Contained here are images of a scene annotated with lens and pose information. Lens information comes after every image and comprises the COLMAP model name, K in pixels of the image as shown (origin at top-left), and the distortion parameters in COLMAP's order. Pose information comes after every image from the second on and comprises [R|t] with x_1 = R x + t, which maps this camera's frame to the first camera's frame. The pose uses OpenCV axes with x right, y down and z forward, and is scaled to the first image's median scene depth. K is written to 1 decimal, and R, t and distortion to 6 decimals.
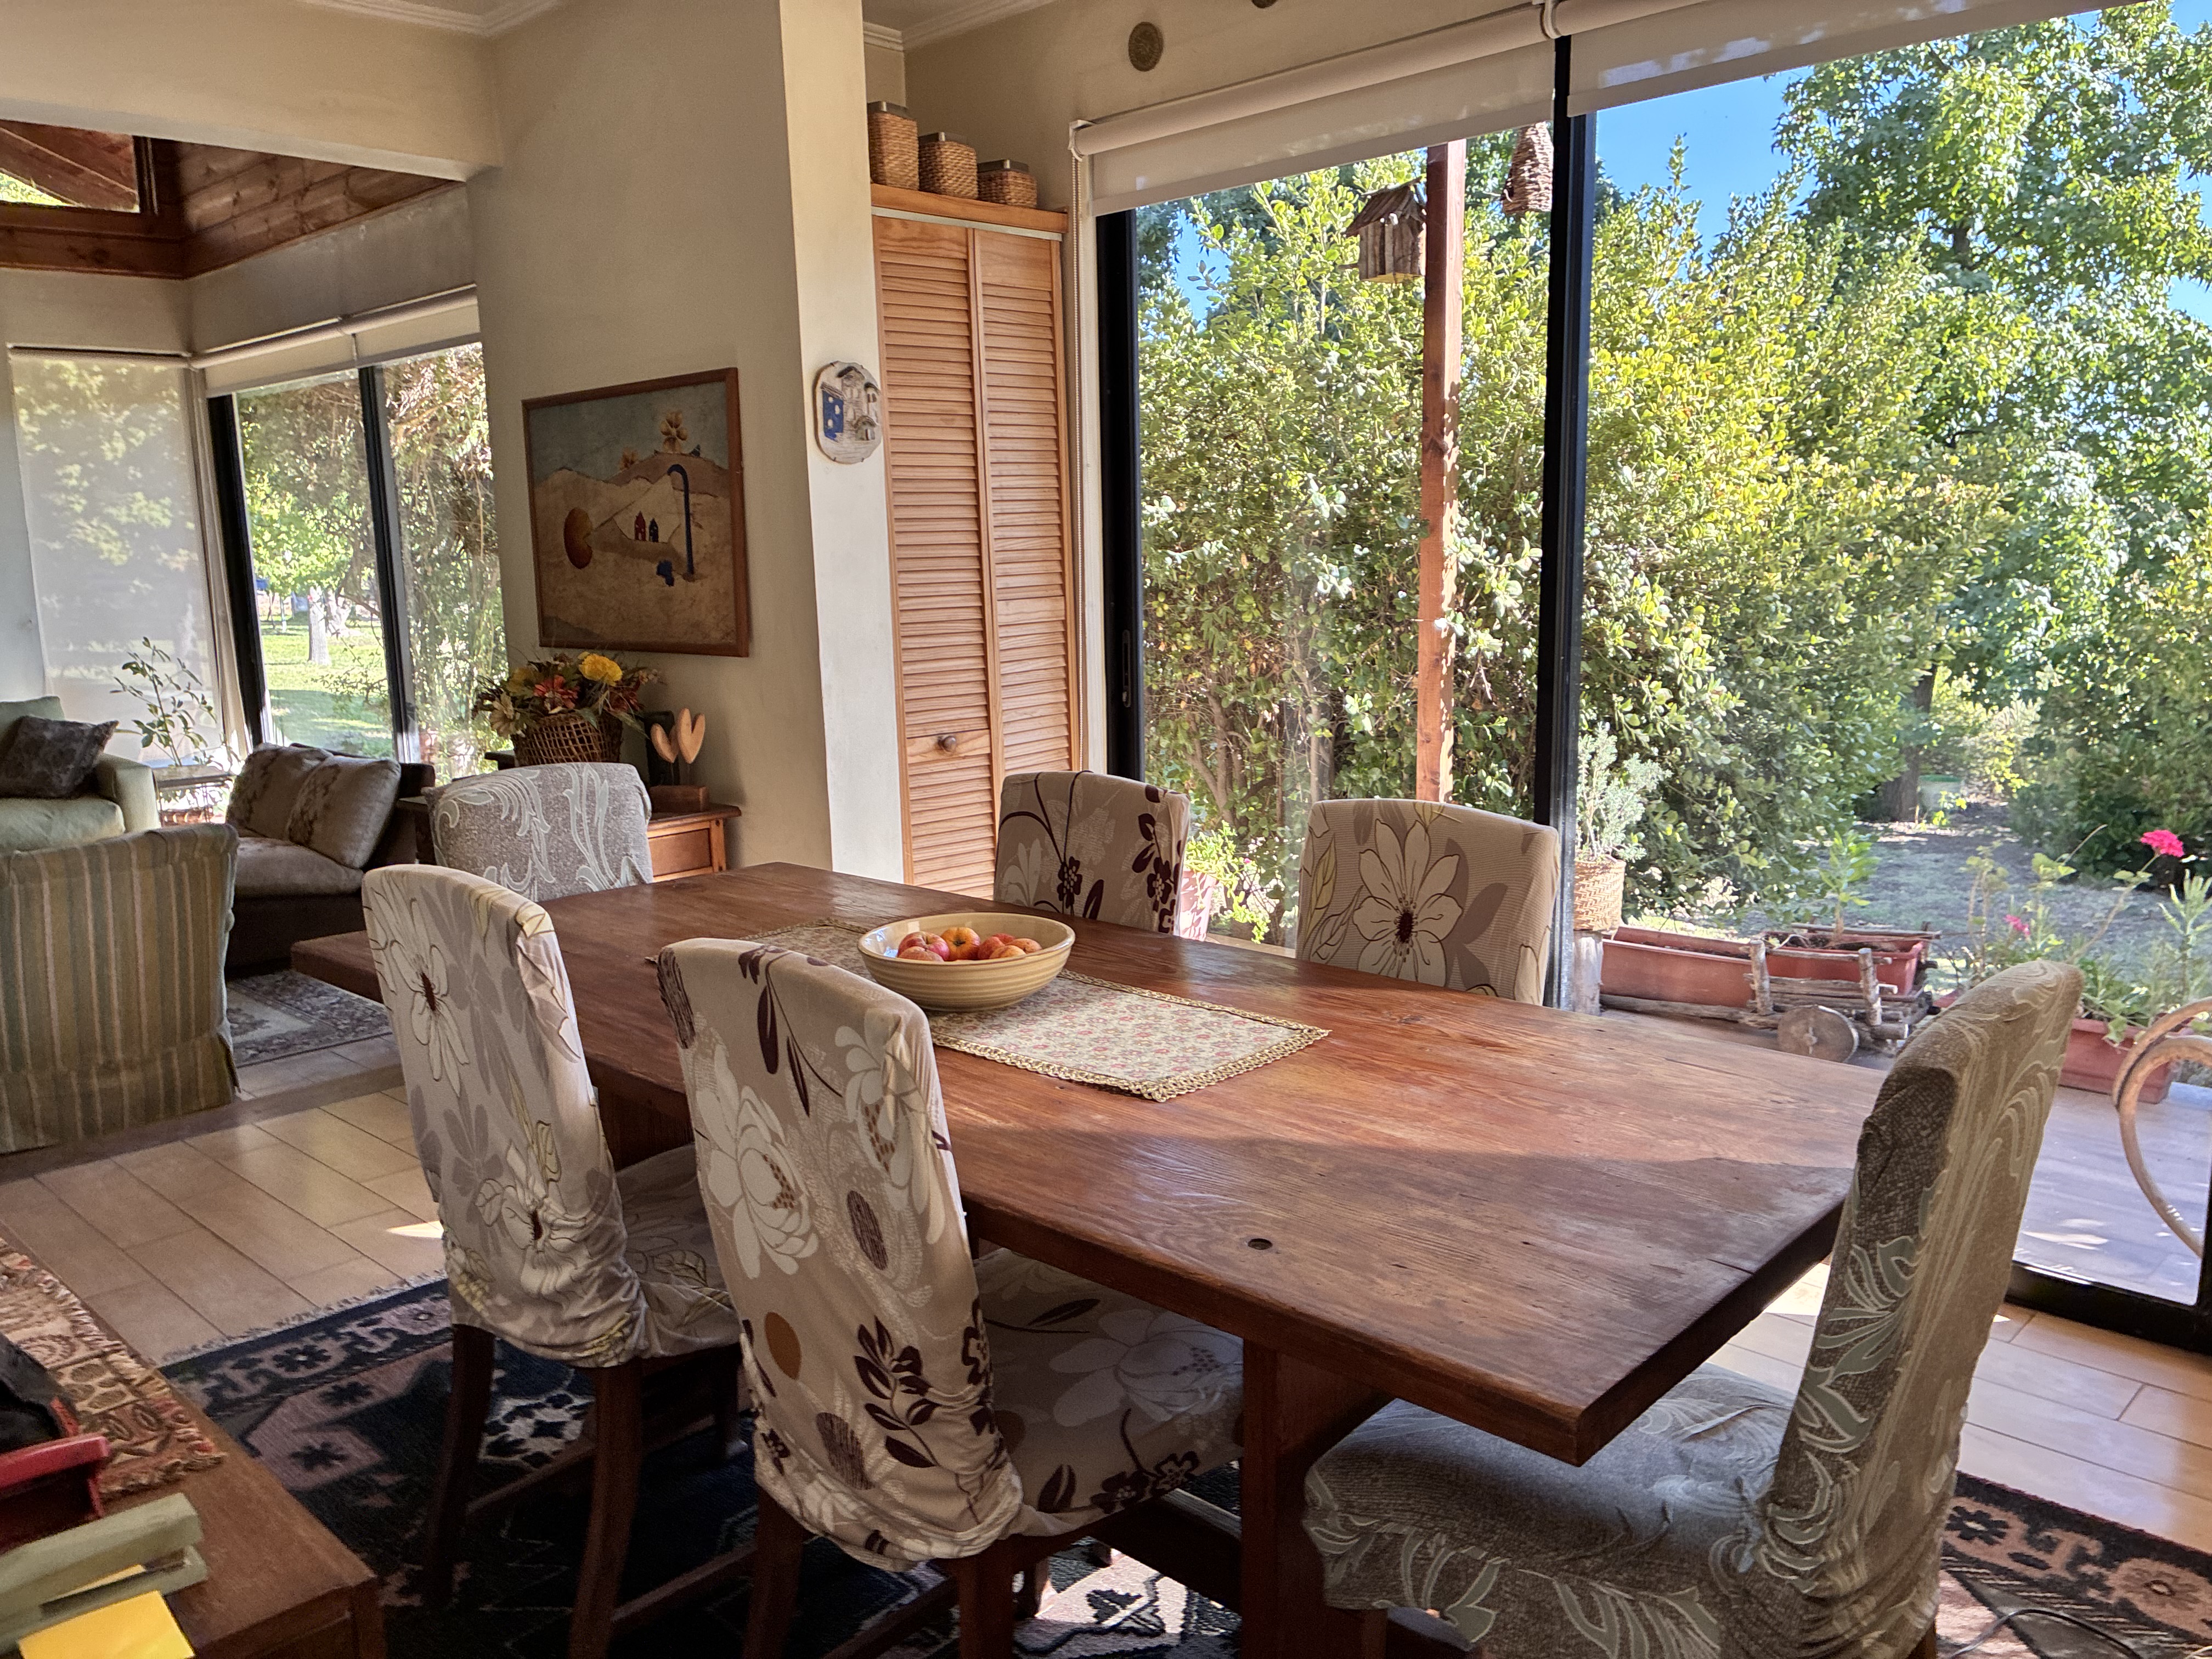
lens RADIAL K [[1682.9, 0, 1120.4], [0, 1682.9, 827.3], [0, 0, 1]] dist [0.056824, -0.068804]
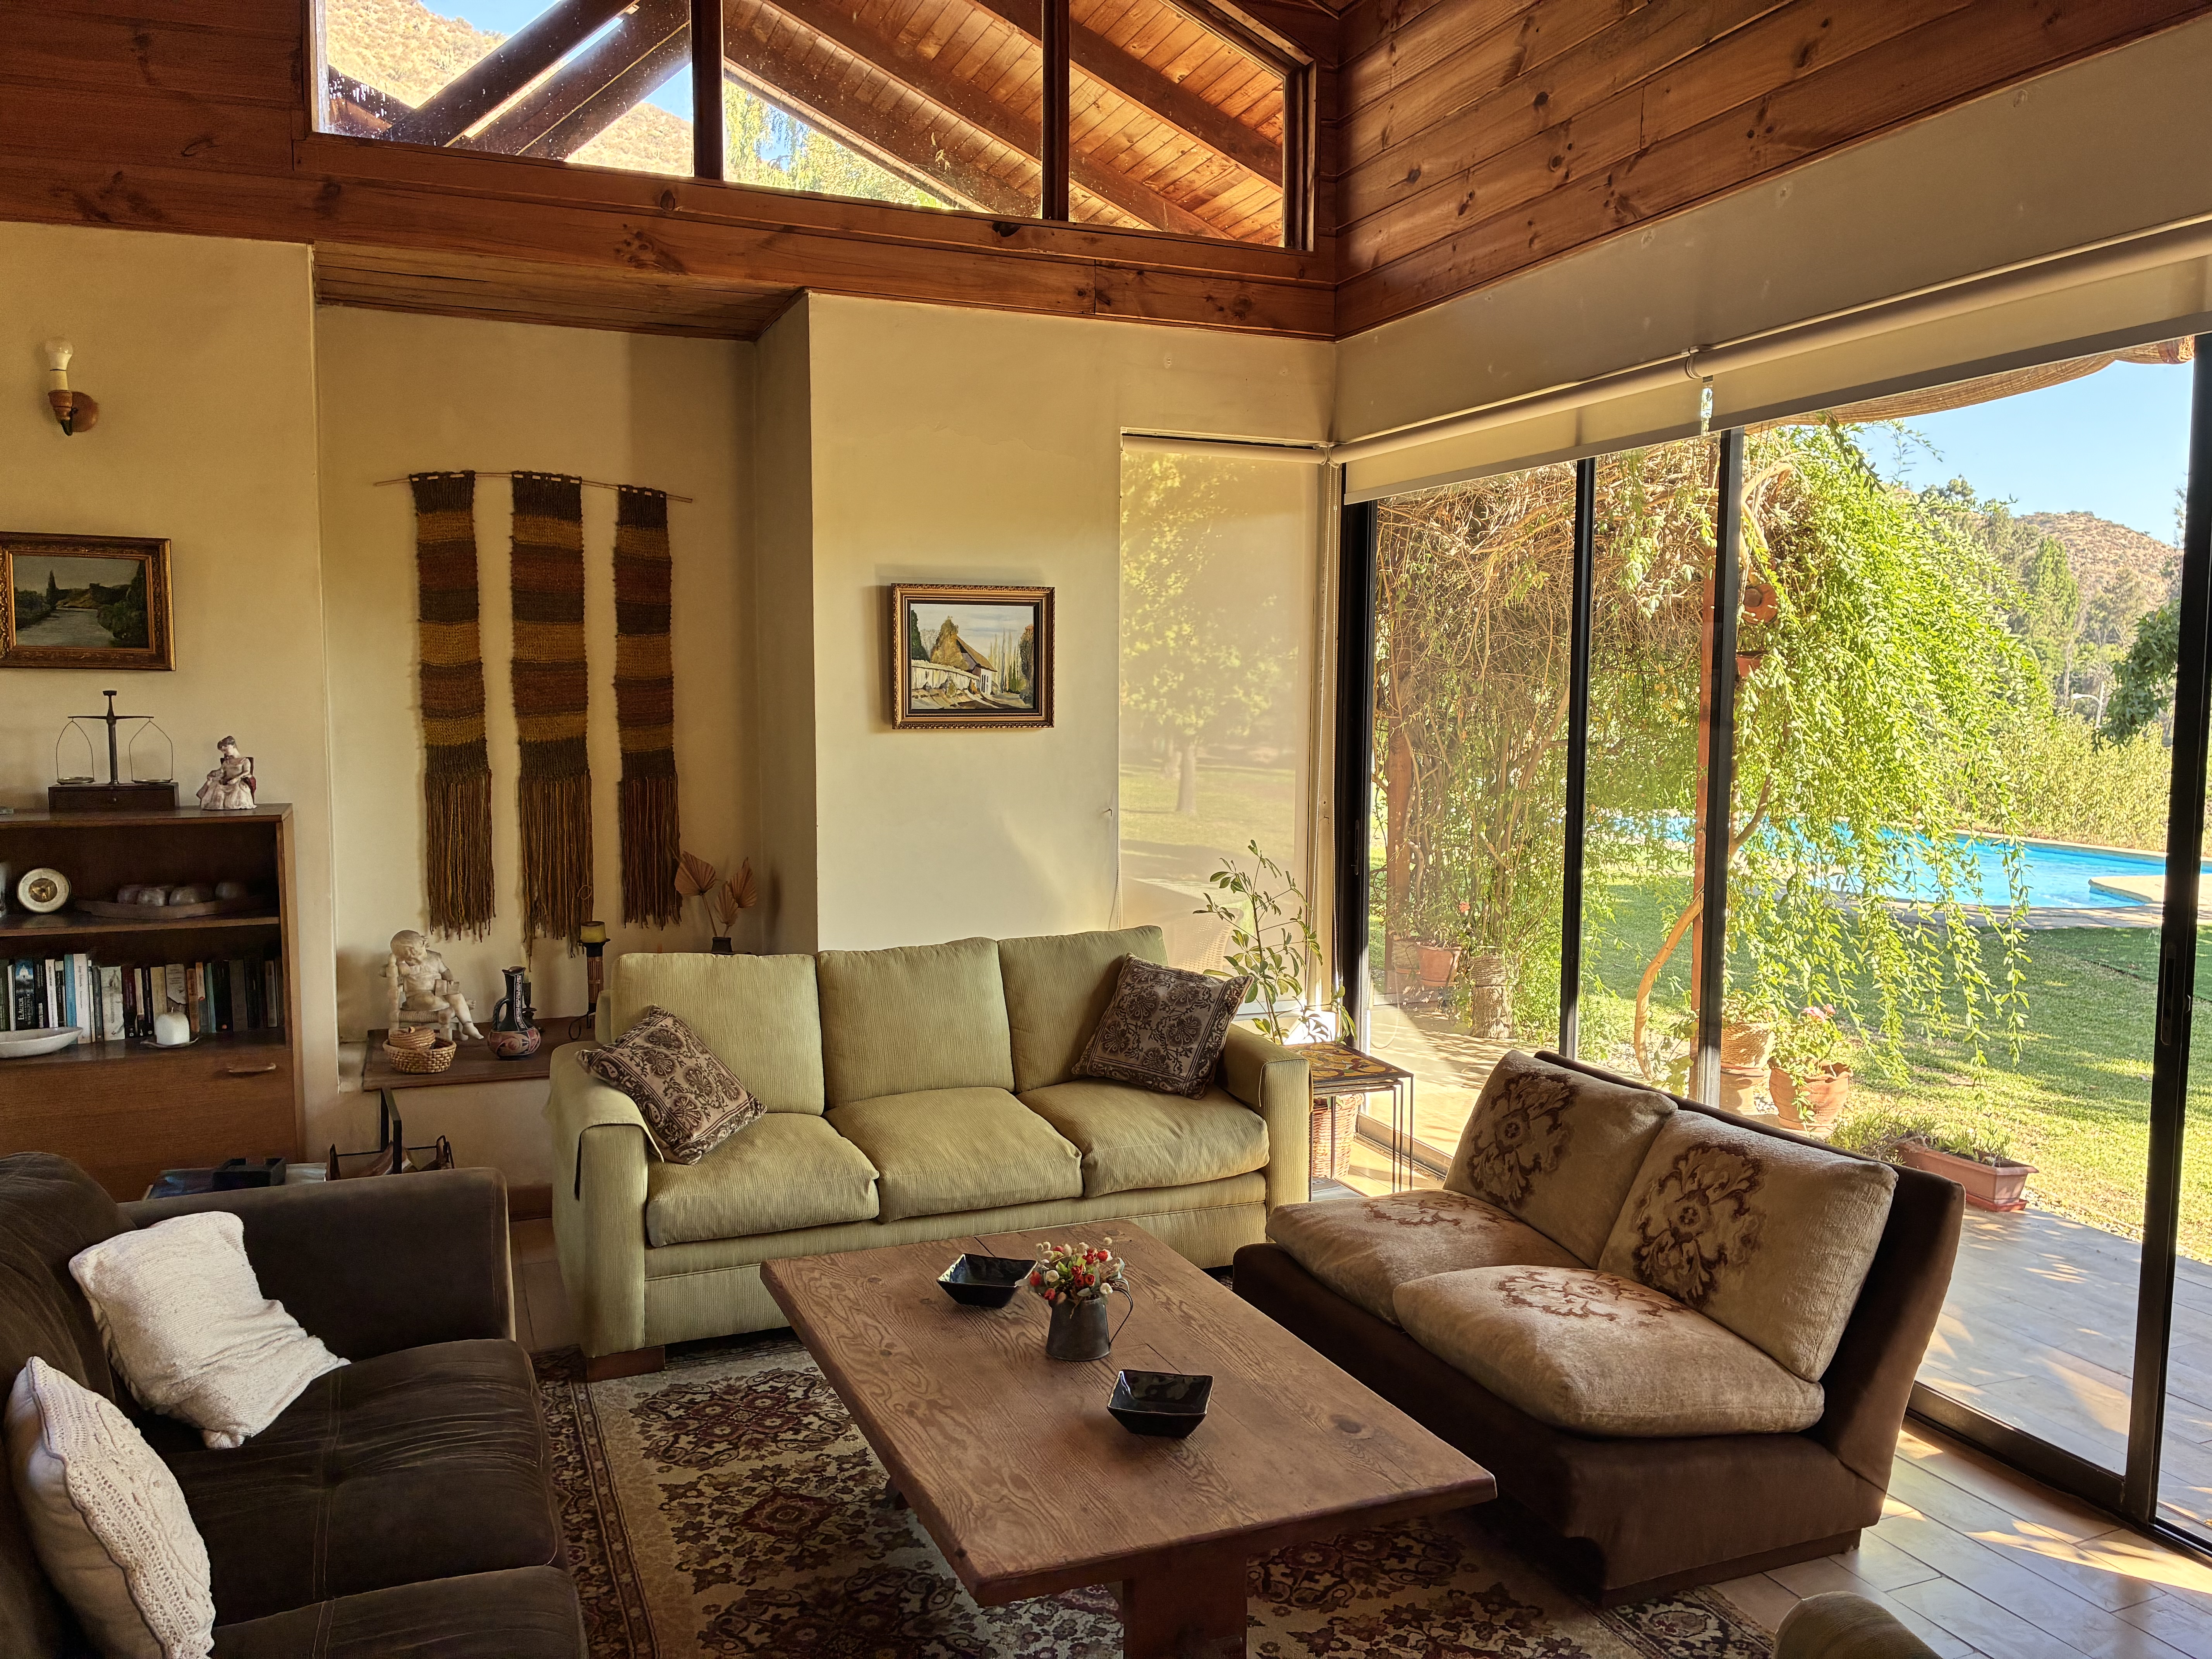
lens RADIAL K [[1682.9, 0, 1112.0], [0, 1682.9, 829.9], [0, 0, 1]] dist [0.056824, -0.068804]
pose [[0.914477, 0.062592, -0.399767, -0.608573], [-0.095337, 0.993479, -0.062537, -0.116846], [0.393246, 0.095302, 0.914481, 0.600532]]
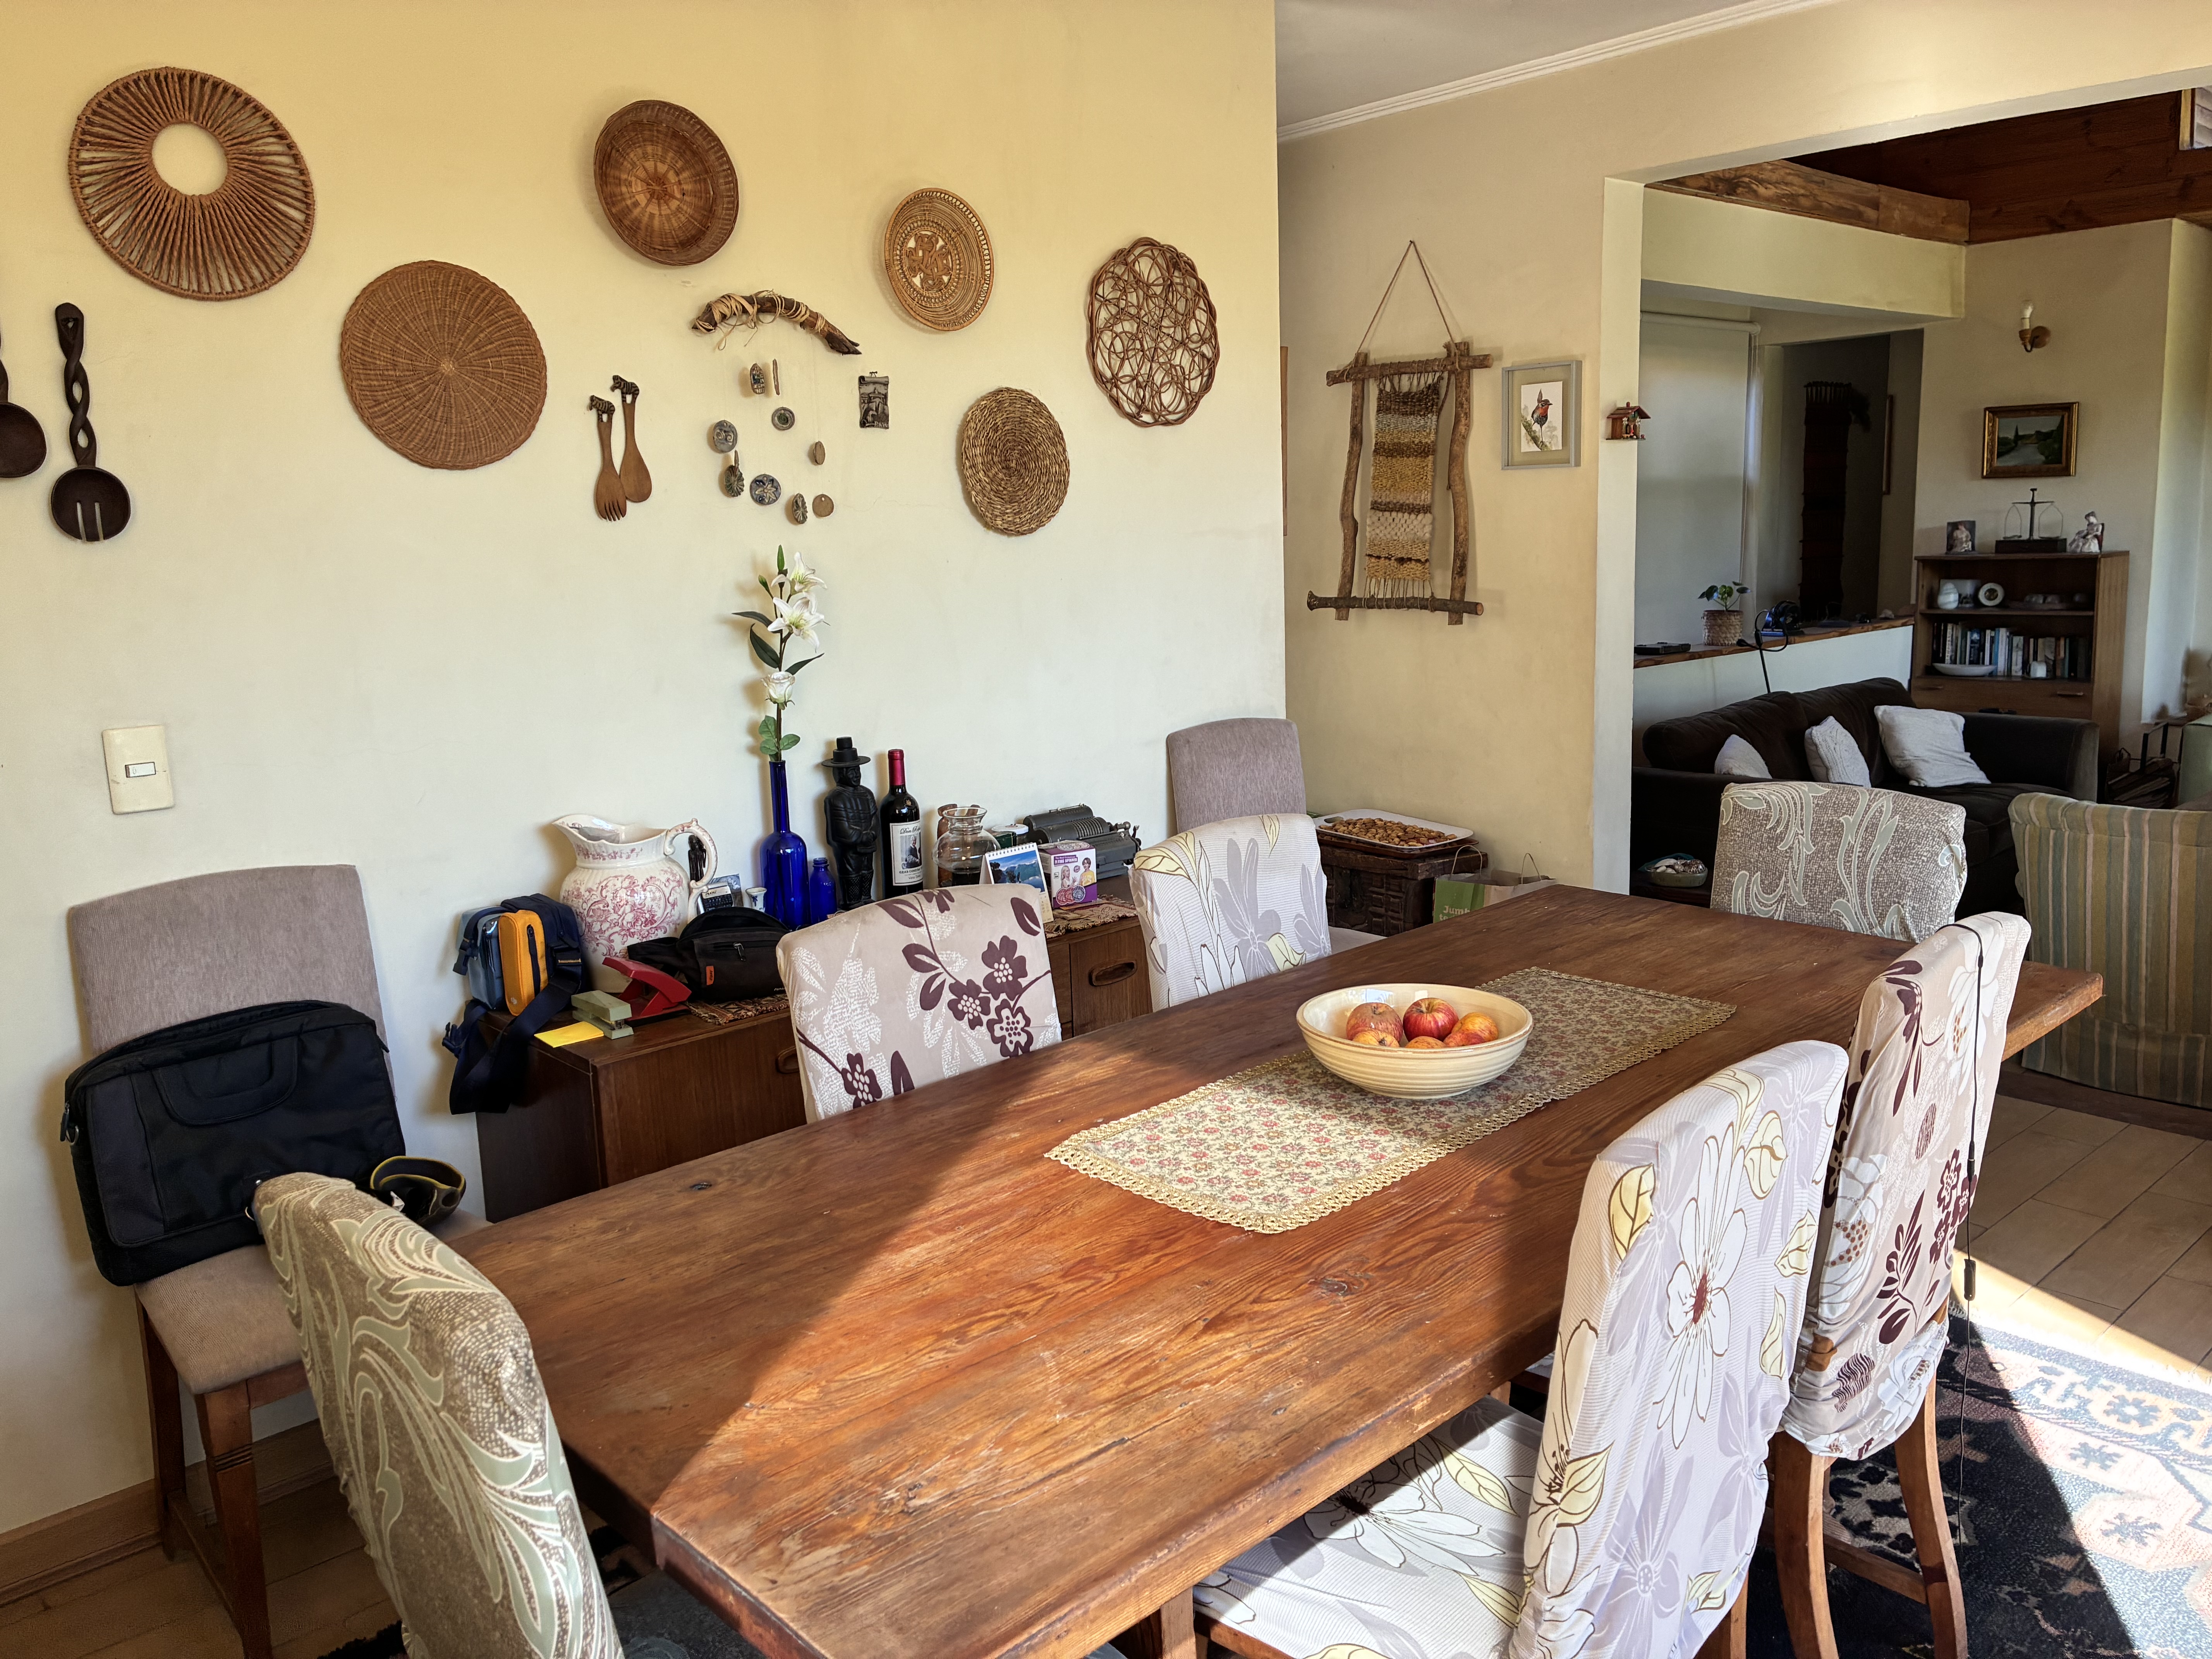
lens RADIAL K [[1682.9, 0, 1120.4], [0, 1682.9, 809.8], [0, 0, 1]] dist [0.056824, -0.068804]
pose [[-0.061575, 0.192570, -0.979349, 0.380902], [-0.135947, 0.970449, 0.199368, -0.098244], [0.988801, 0.145416, -0.033576, 0.400303]]
